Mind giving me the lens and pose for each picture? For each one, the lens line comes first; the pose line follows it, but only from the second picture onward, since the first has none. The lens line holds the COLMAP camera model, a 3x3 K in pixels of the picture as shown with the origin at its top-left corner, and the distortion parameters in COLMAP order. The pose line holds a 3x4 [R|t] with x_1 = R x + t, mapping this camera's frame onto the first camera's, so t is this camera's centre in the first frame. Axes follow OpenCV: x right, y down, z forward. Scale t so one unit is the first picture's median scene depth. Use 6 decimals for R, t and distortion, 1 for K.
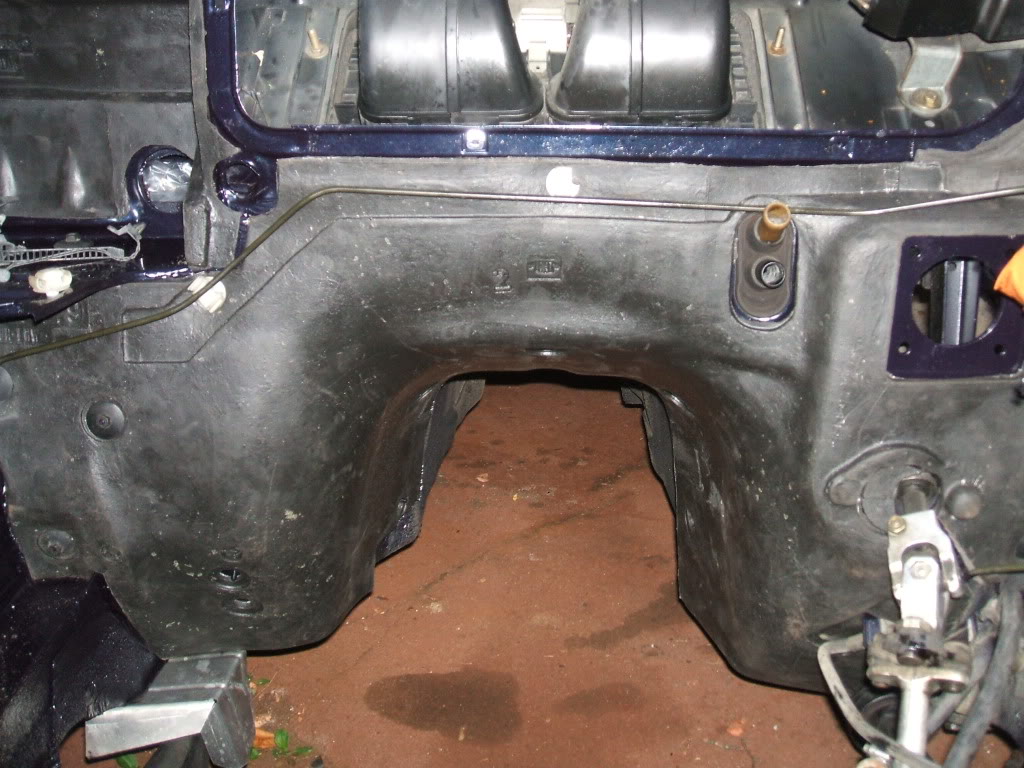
lens RADIAL K [[1156.1, 0, 515.0], [0, 1156.1, 381.7], [0, 0, 1]] dist [-0.088610, 0.000000]
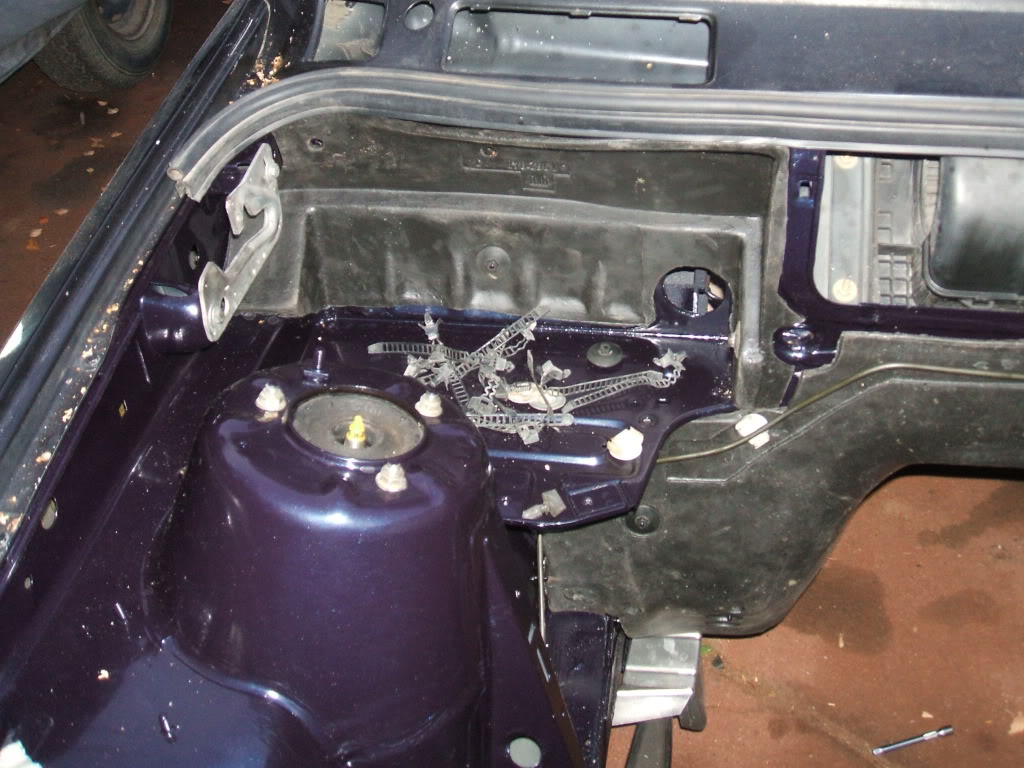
lens RADIAL K [[1156.1, 0, 512.1], [0, 1156.1, 382.2], [0, 0, 1]] dist [-0.088610, 0.000000]
pose [[0.993495, 0.035421, -0.108226, -0.264448], [0.006460, 0.931330, 0.364119, -0.359777], [0.113692, -0.362449, 0.925043, -0.002548]]
